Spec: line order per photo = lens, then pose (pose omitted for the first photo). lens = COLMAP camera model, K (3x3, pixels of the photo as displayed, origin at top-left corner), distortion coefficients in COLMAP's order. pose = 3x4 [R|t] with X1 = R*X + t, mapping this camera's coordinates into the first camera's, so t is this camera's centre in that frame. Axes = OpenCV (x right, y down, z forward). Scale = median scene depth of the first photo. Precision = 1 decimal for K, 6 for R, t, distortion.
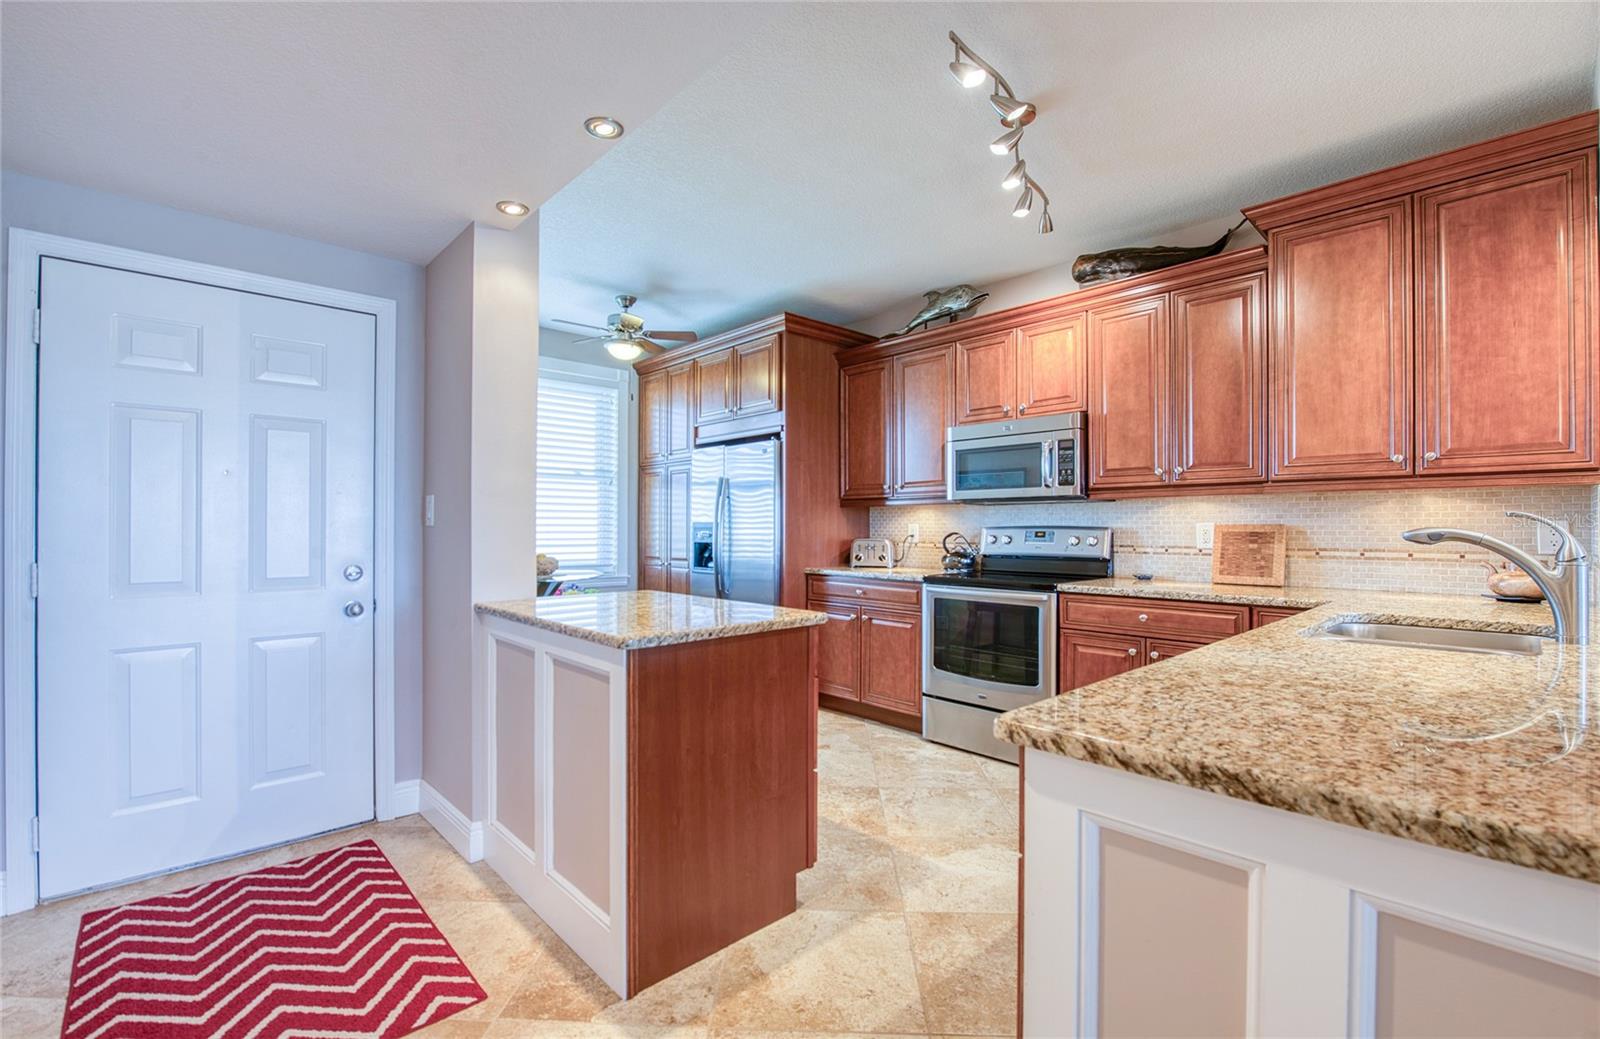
lens RADIAL K [[700.8, 0, 813.5], [0, 700.8, 518.8], [0, 0, 1]] dist [-0.013318, -0.003329]
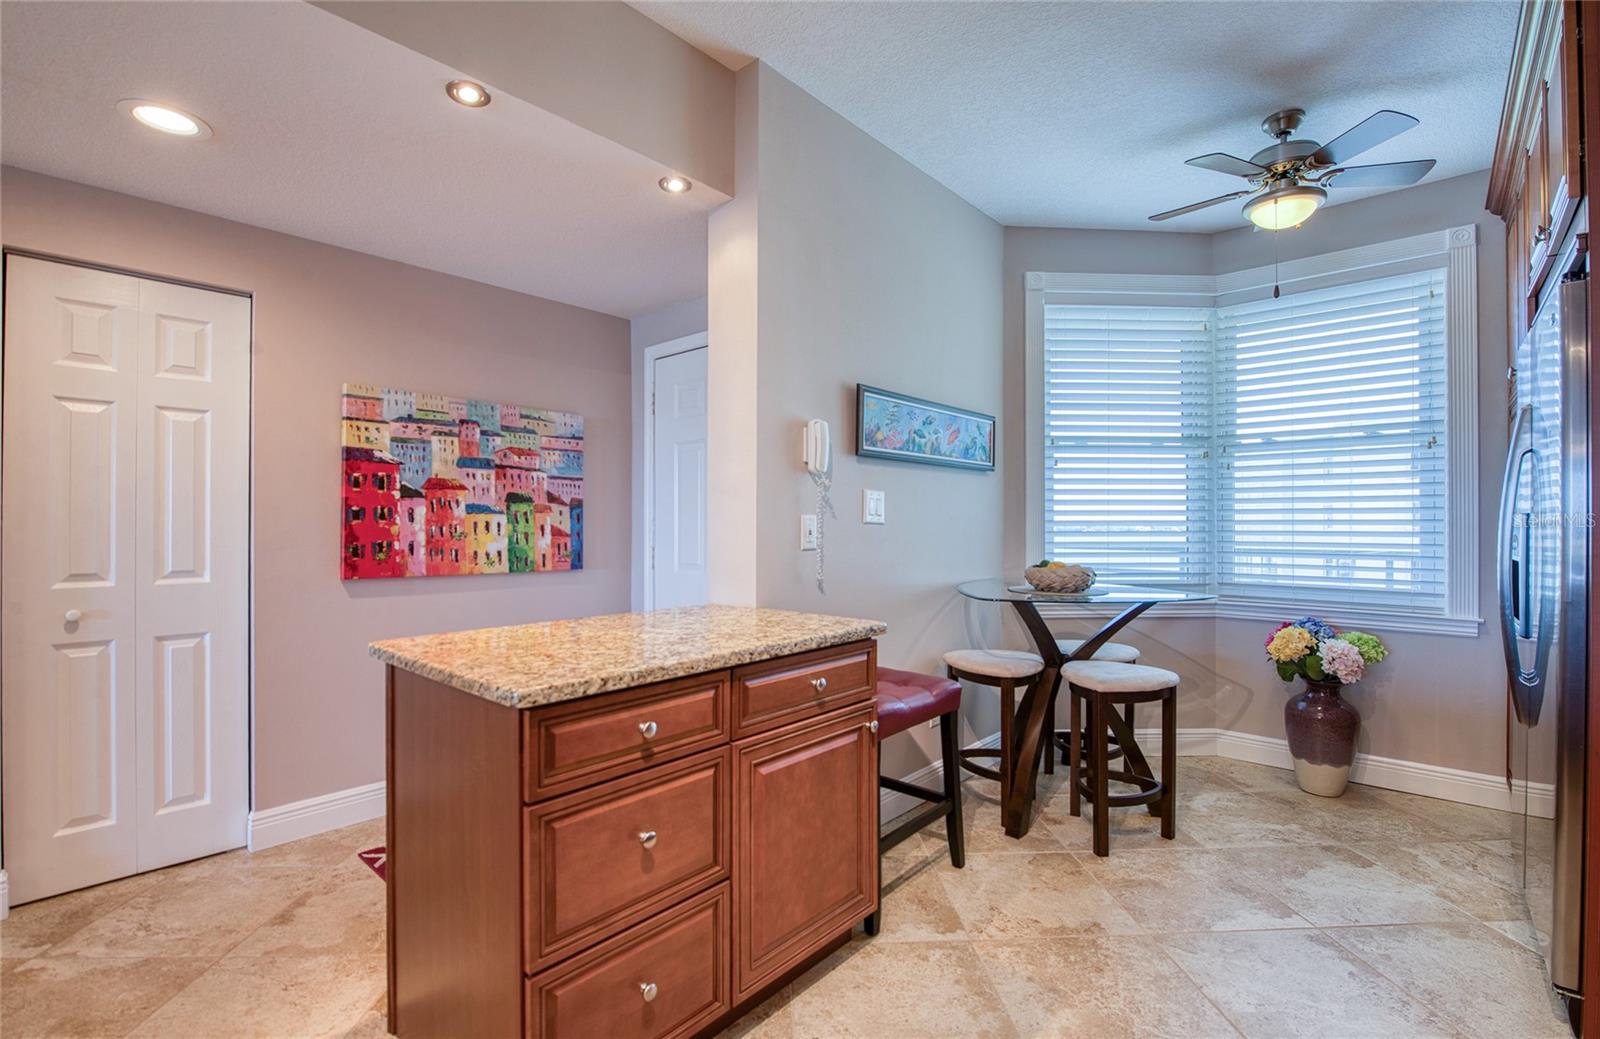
lens RADIAL K [[700.8, 0, 788.0], [0, 700.8, 524.7], [0, 0, 1]] dist [-0.013318, -0.003329]
pose [[0.058833, -0.000715, -0.998268, 0.332691], [0.011673, 0.999932, -0.000028, 0.009000], [0.998200, -0.011652, 0.058837, 0.729671]]
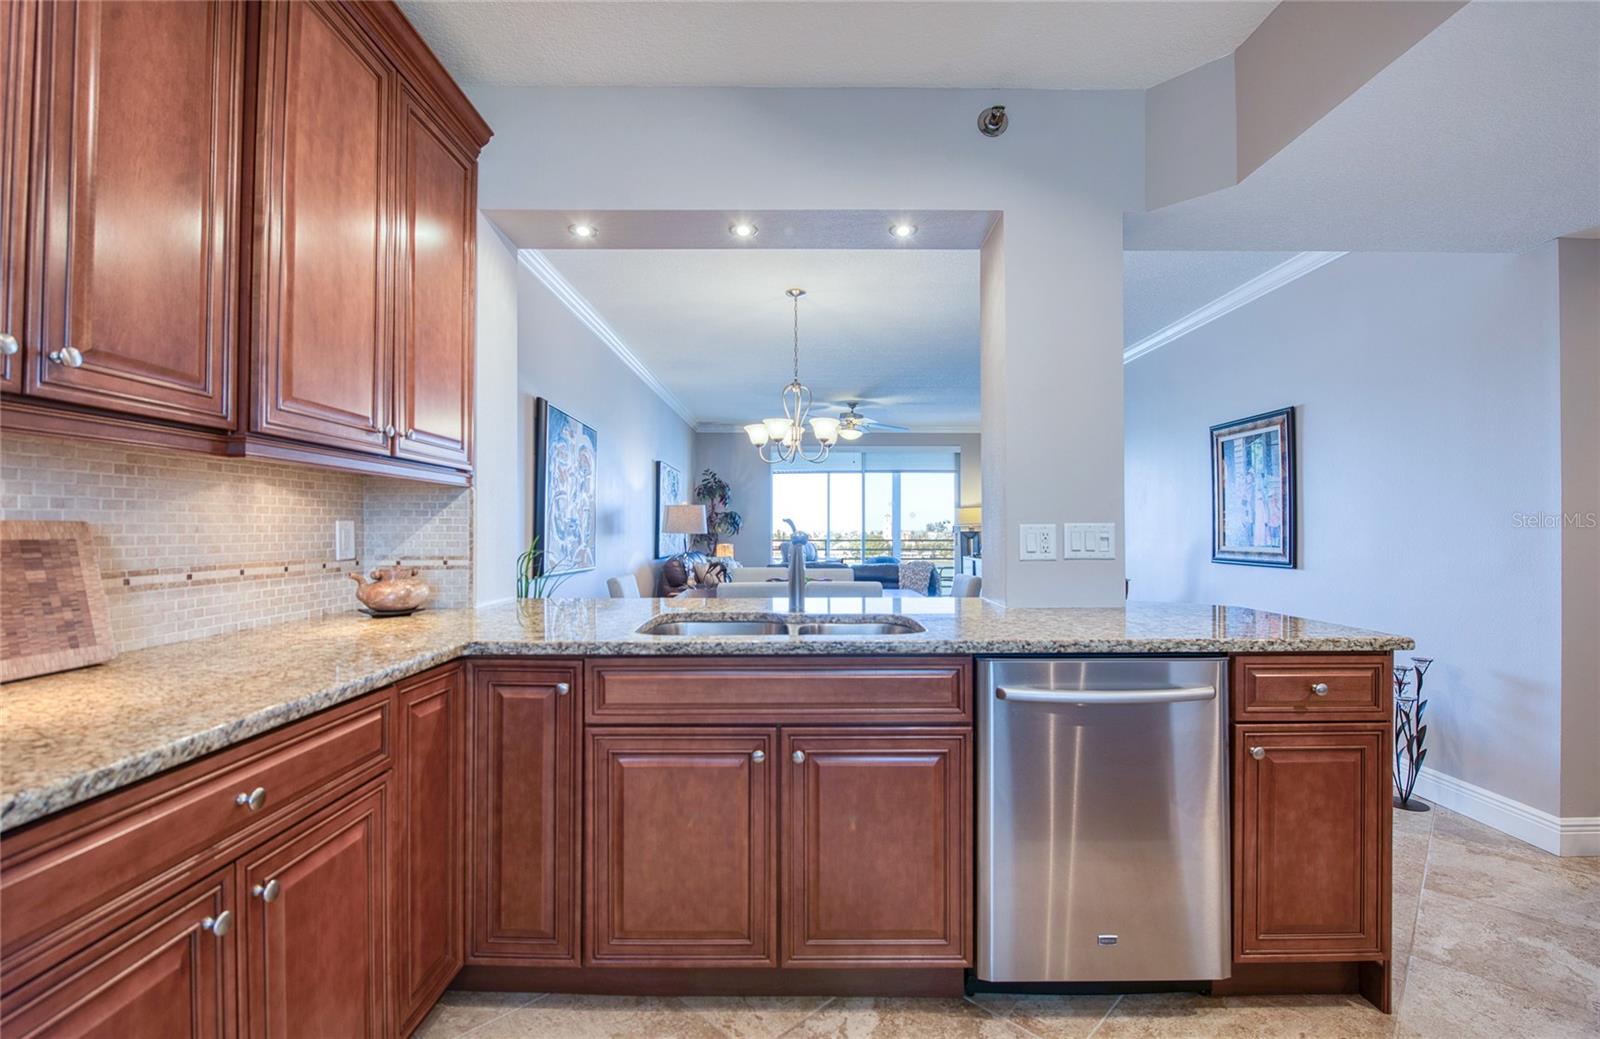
lens RADIAL K [[700.8, 0, 790.9], [0, 700.8, 518.9], [0, 0, 1]] dist [-0.013318, -0.003329]
pose [[-0.723356, 0.006962, 0.690440, 0.046613], [-0.009267, 0.999761, -0.019789, 0.009482], [-0.690413, -0.020713, -0.723119, 0.896994]]
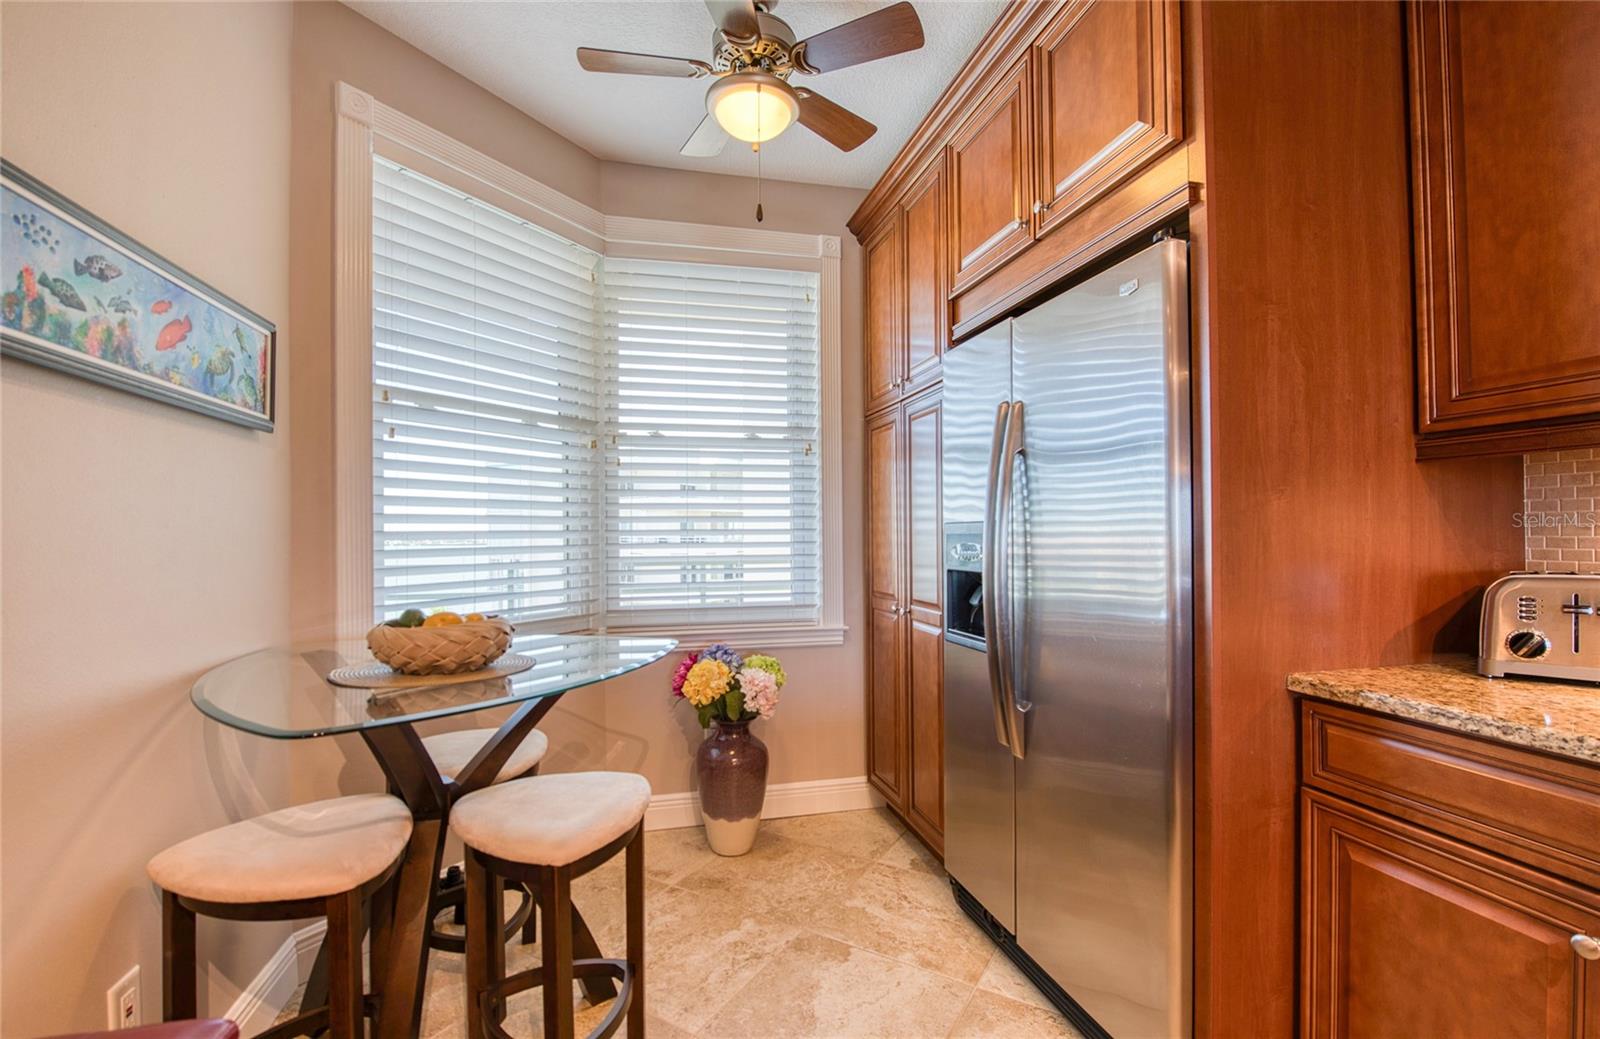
lens RADIAL K [[700.8, 0, 793.8], [0, 700.8, 529.3], [0, 0, 1]] dist [-0.013318, -0.003329]
pose [[0.867638, -0.010830, -0.497079, -0.059394], [0.015508, 0.999866, 0.005286, 0.007837], [0.496955, -0.012295, 0.867689, 0.832315]]
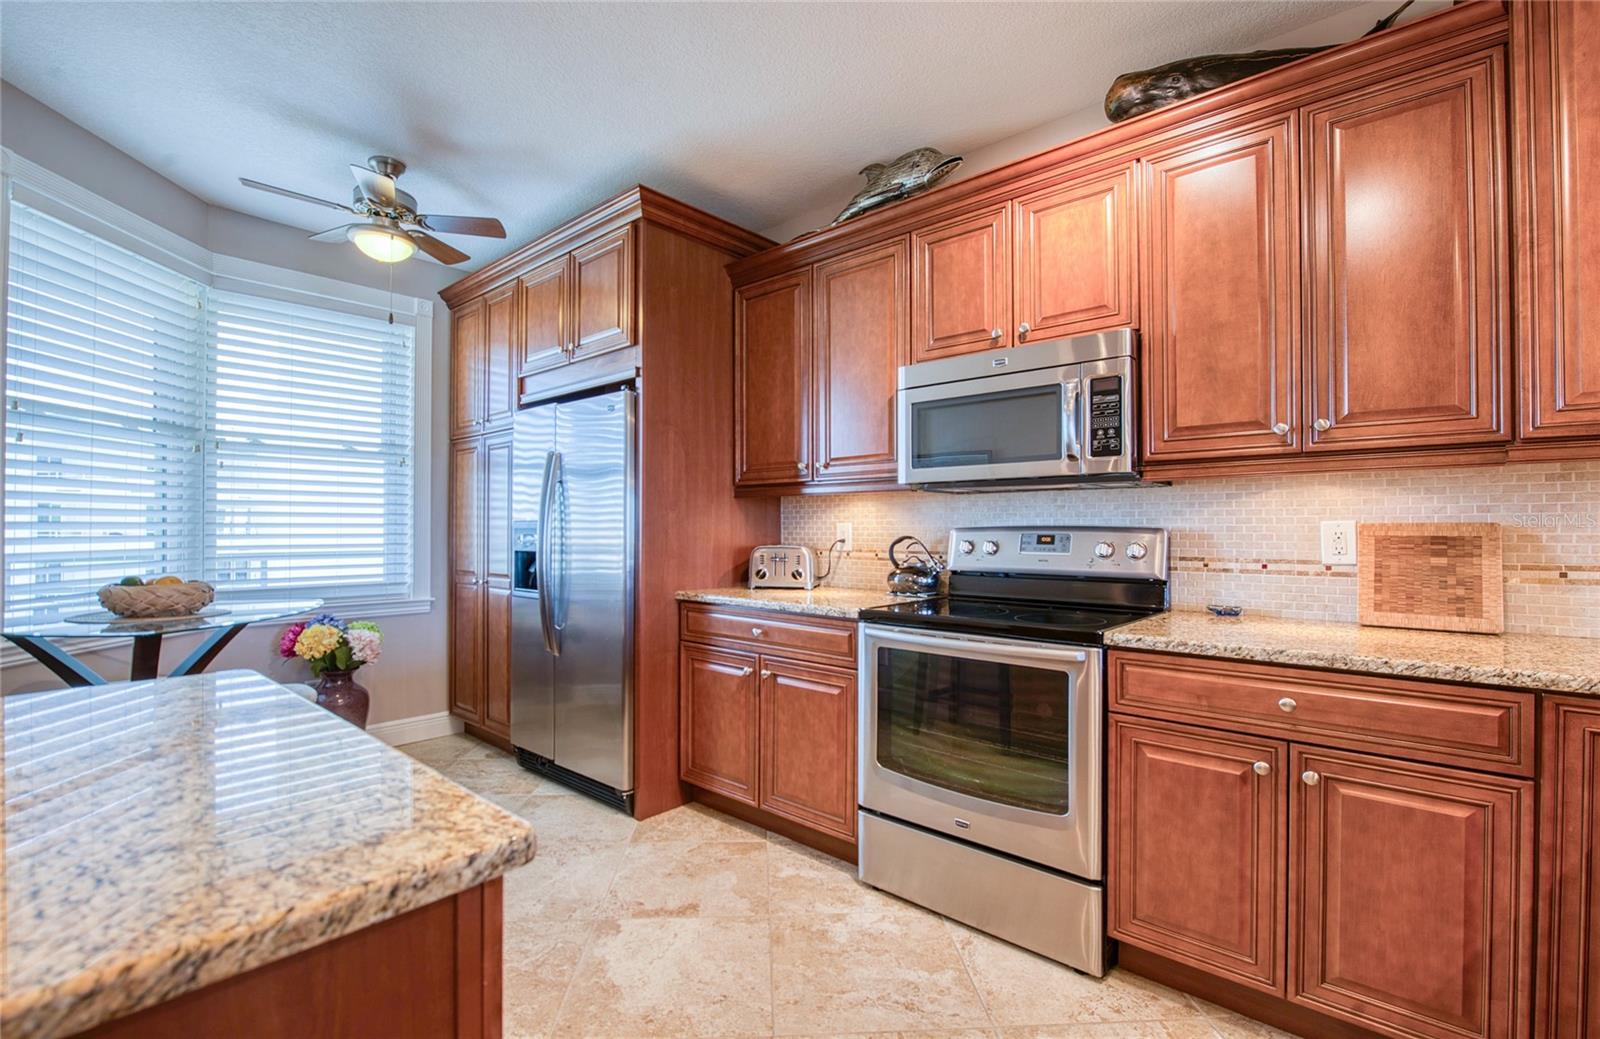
lens RADIAL K [[700.8, 0, 809.0], [0, 700.8, 523.3], [0, 0, 1]] dist [-0.013318, -0.003329]
pose [[0.995562, 0.000358, 0.094111, 0.062136], [-0.000855, 0.999986, 0.005237, 0.005202], [-0.094108, -0.005294, 0.995548, 0.444361]]
